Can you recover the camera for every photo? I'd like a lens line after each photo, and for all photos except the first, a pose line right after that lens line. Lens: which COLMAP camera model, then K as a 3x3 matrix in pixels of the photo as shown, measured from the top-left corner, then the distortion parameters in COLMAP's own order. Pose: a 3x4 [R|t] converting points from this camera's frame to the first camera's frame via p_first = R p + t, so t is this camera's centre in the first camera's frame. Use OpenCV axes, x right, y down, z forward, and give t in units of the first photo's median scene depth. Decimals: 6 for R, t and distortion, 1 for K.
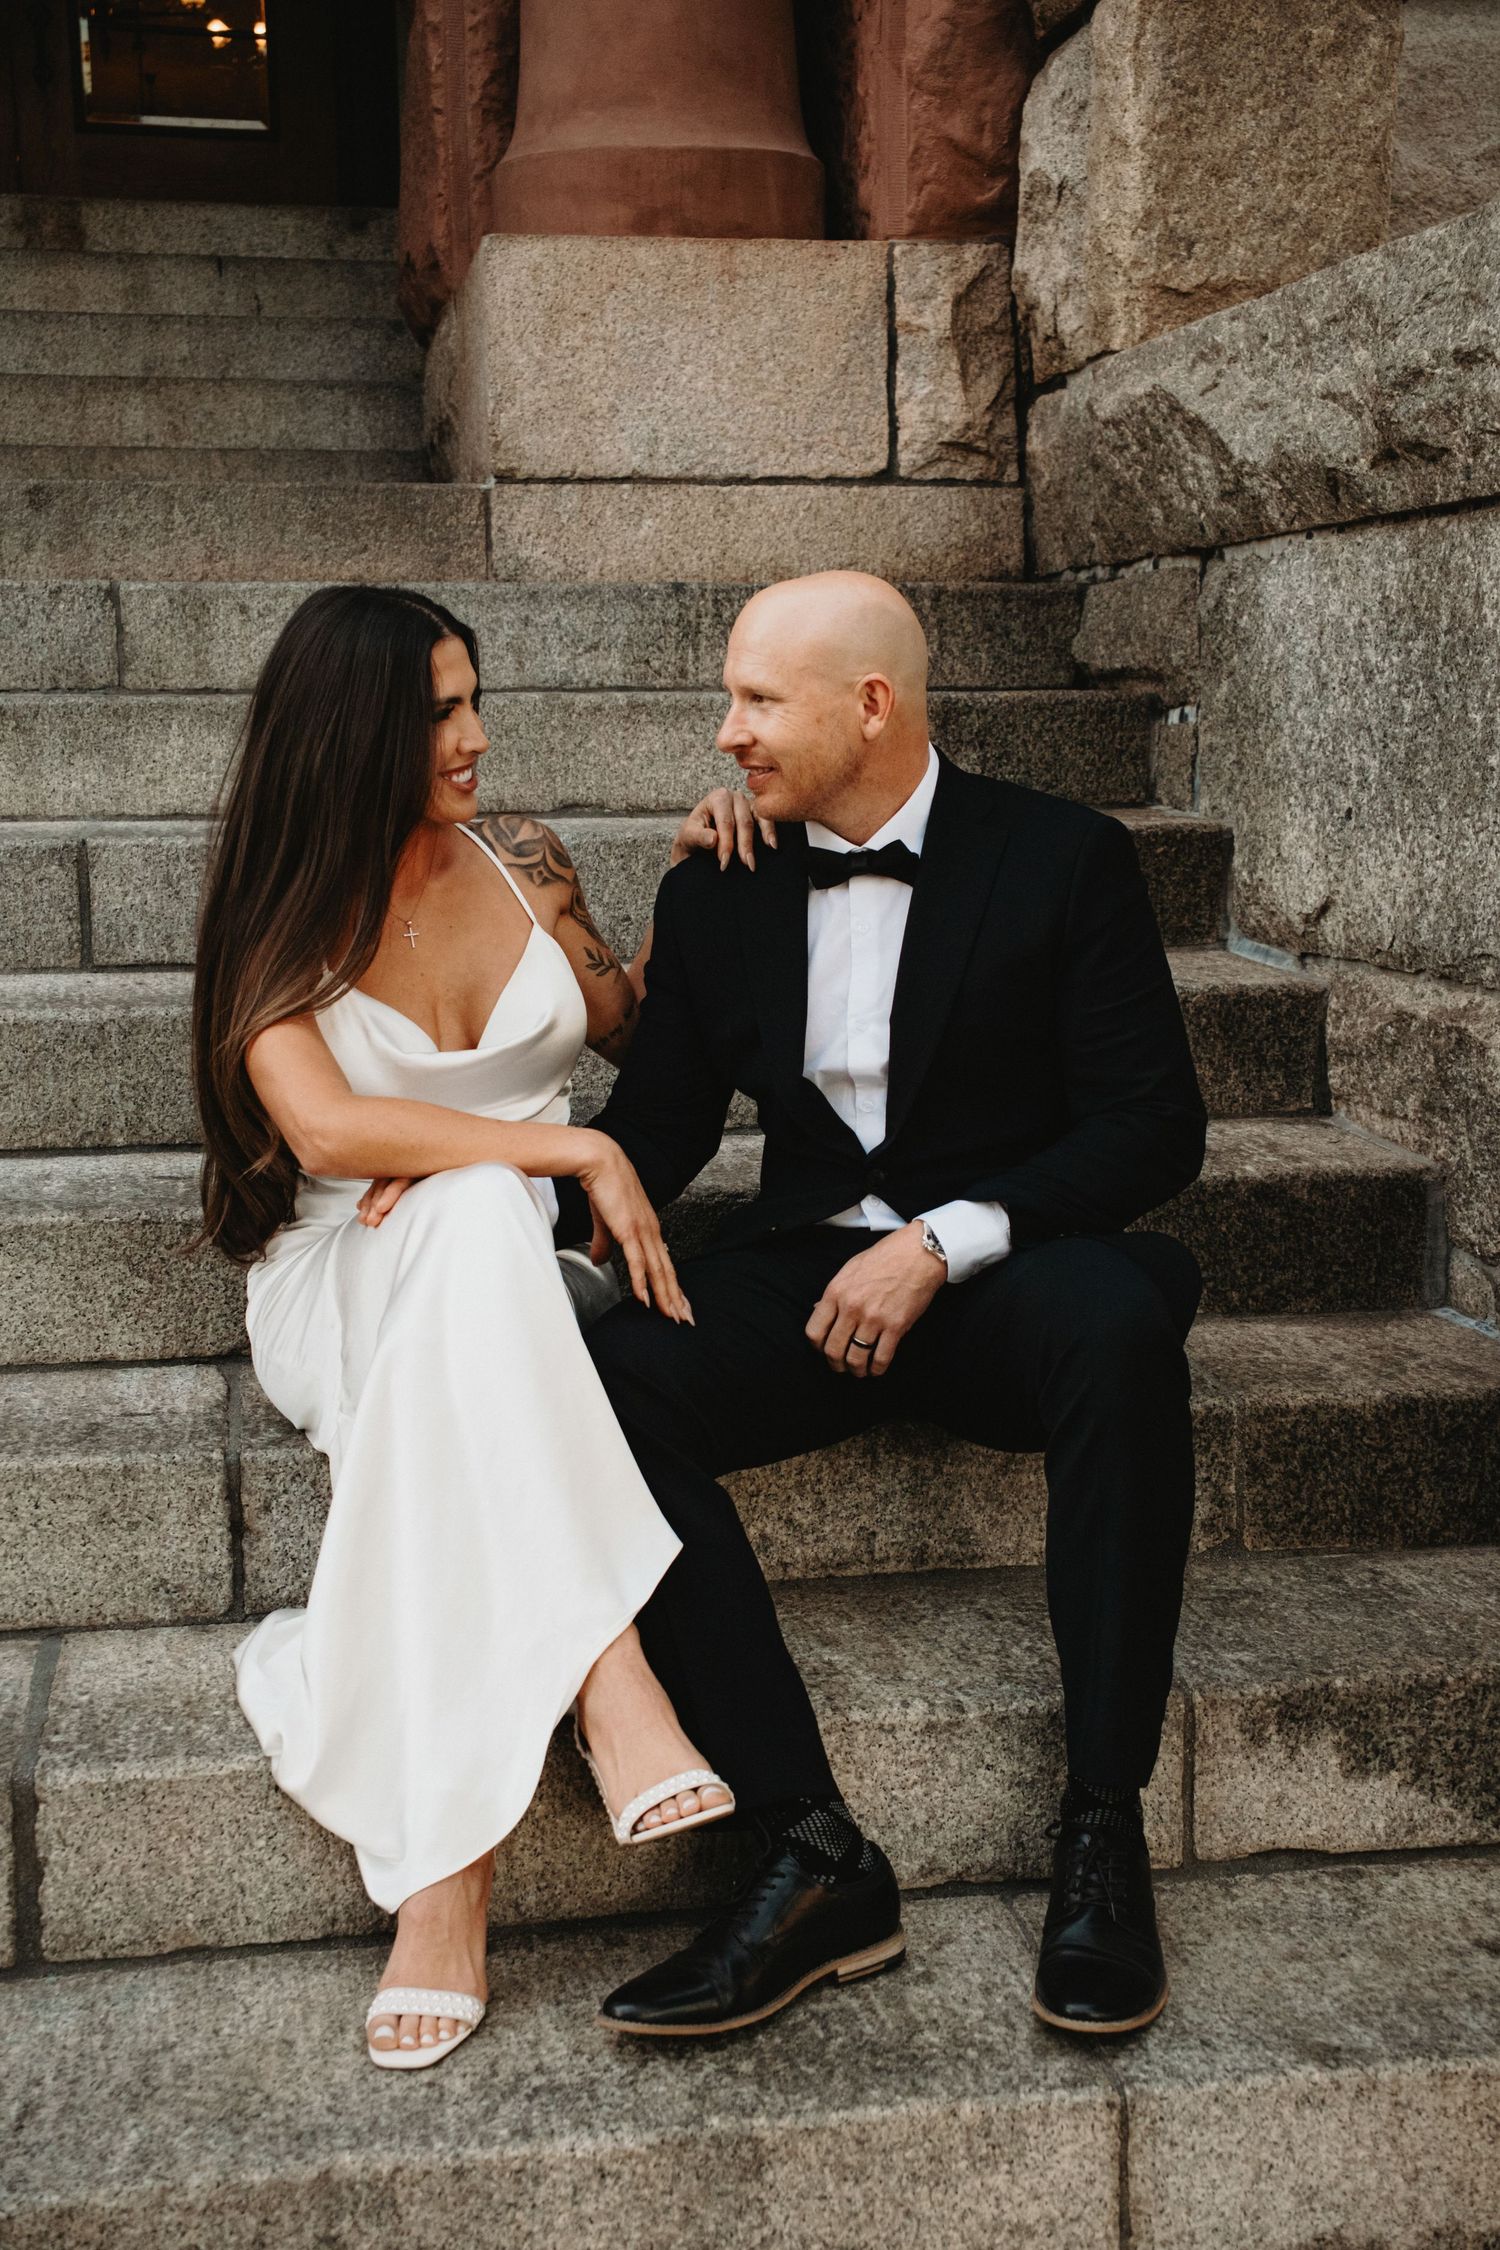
lens RADIAL K [[2822.8, 0, 760.6], [0, 2822.8, 1167.3], [0, 0, 1]] dist [0.000942, 0.355317]
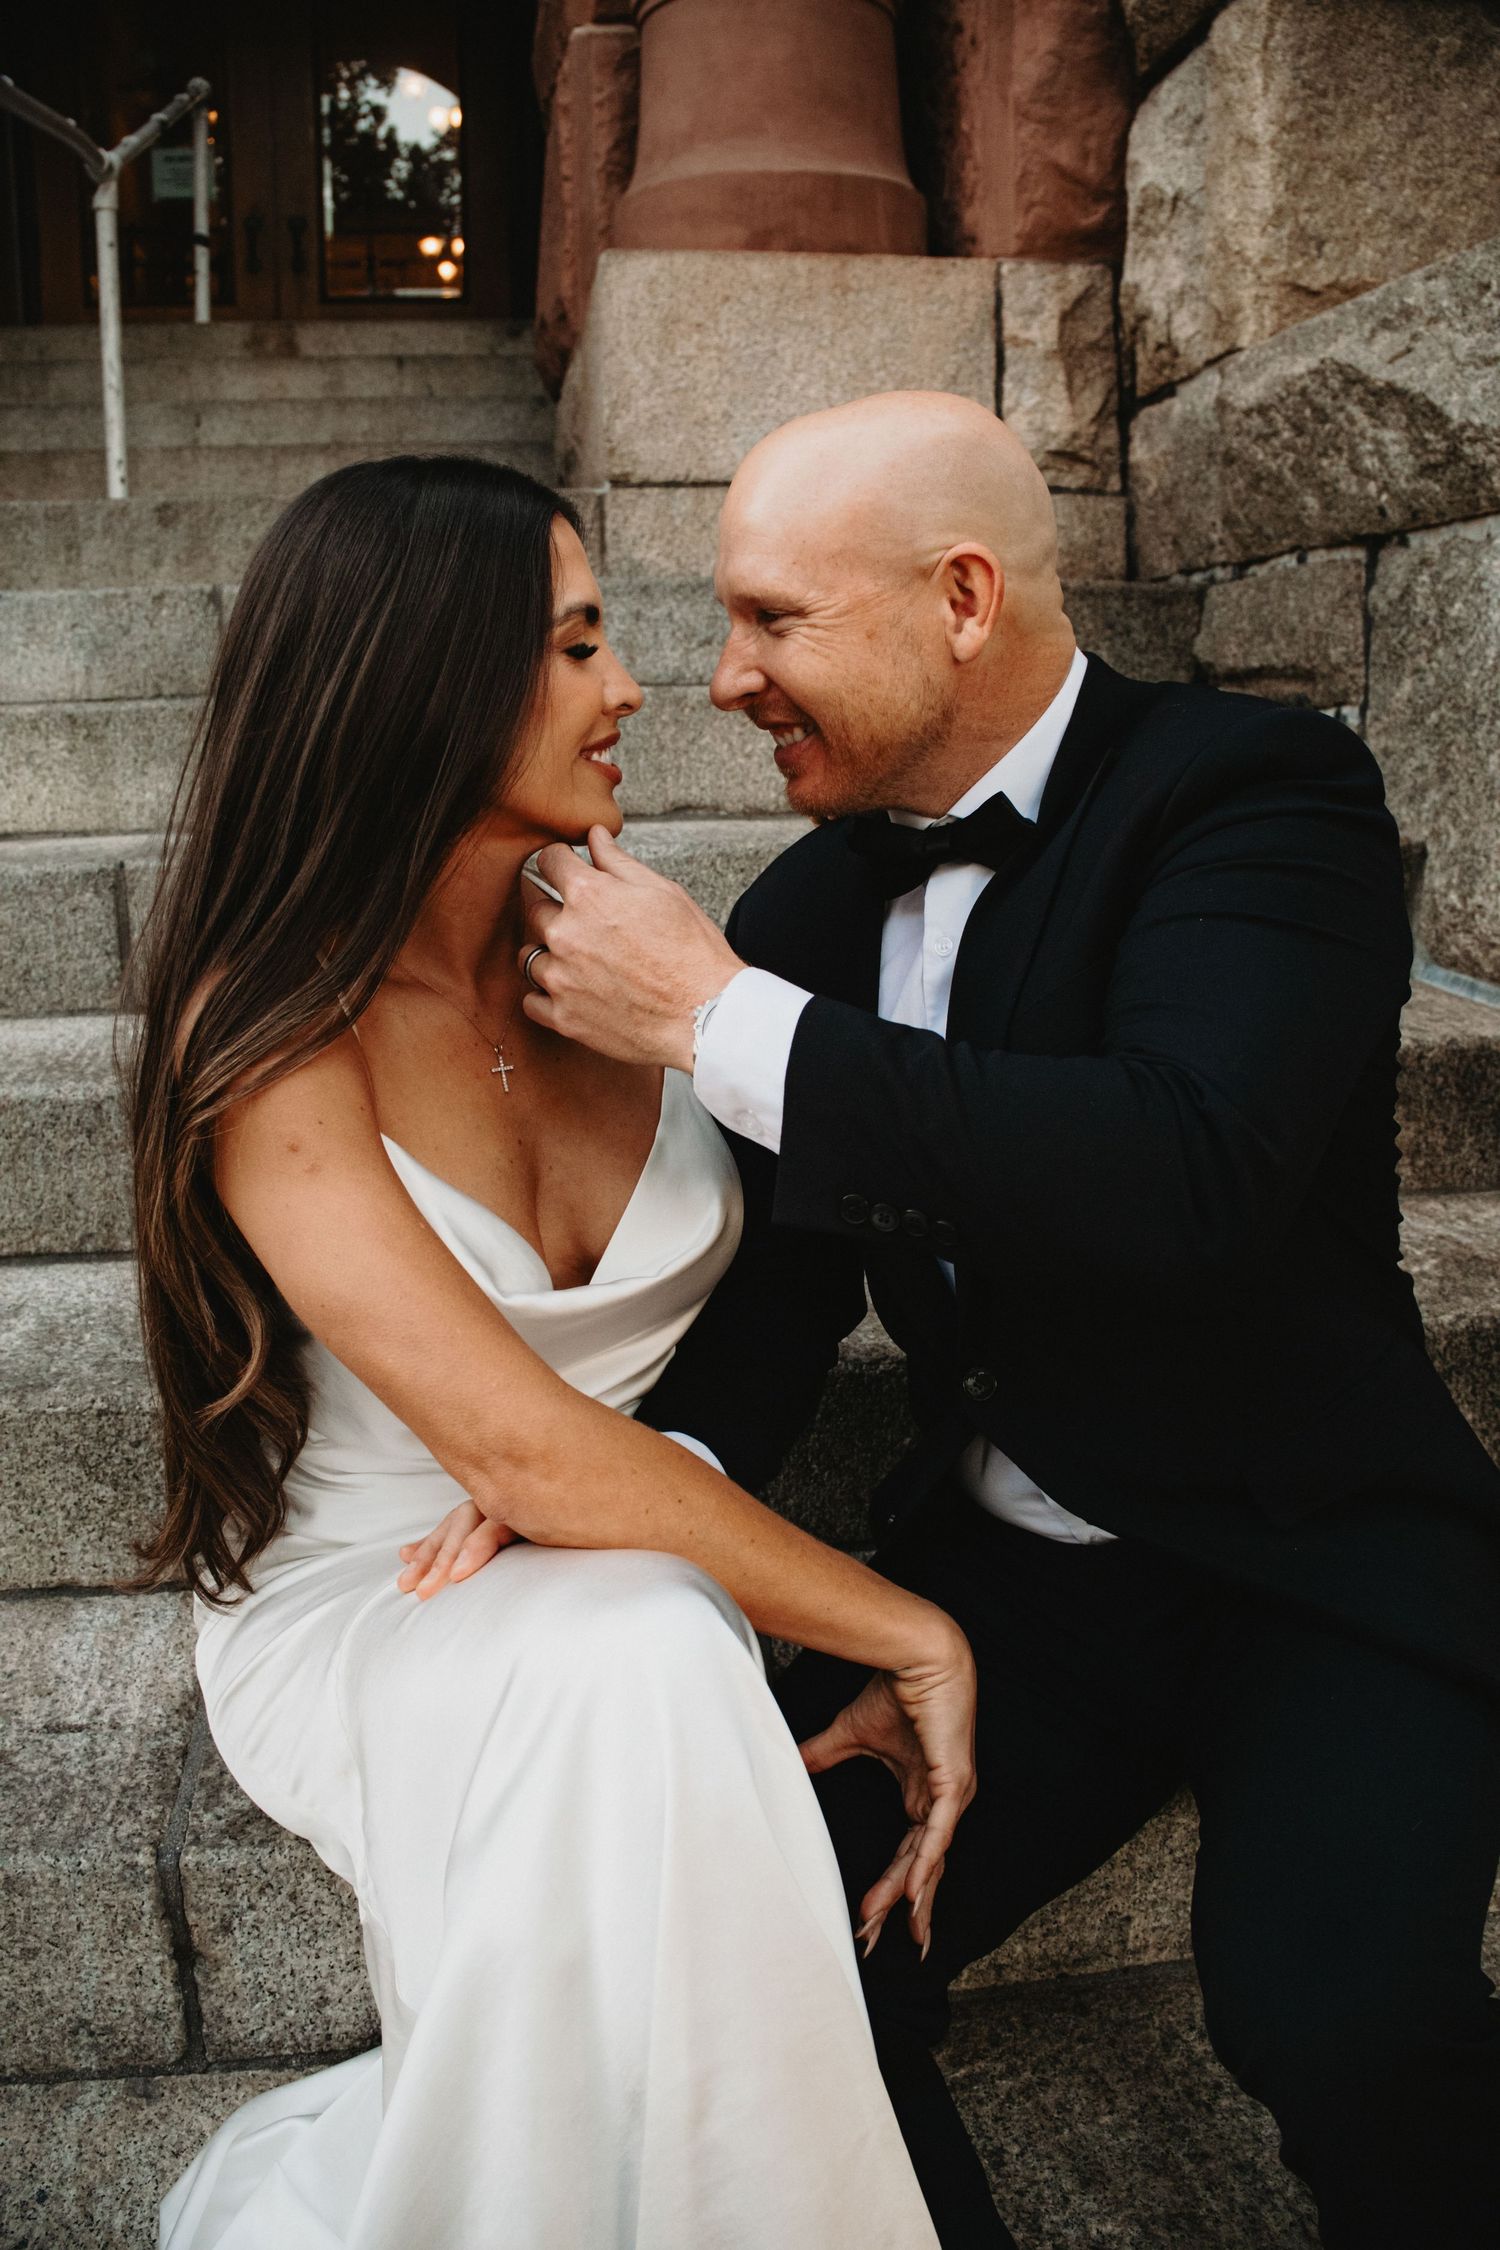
lens RADIAL K [[1794.8, 0, 745.8], [0, 1794.8, 1156.0], [0, 0, 1]] dist [-0.201293, 0.121632]
pose [[0.999462, 0.004102, -0.032537, -0.026370], [-0.001557, 0.996963, 0.077860, -0.057484], [0.032757, -0.077767, 0.996433, 0.396042]]
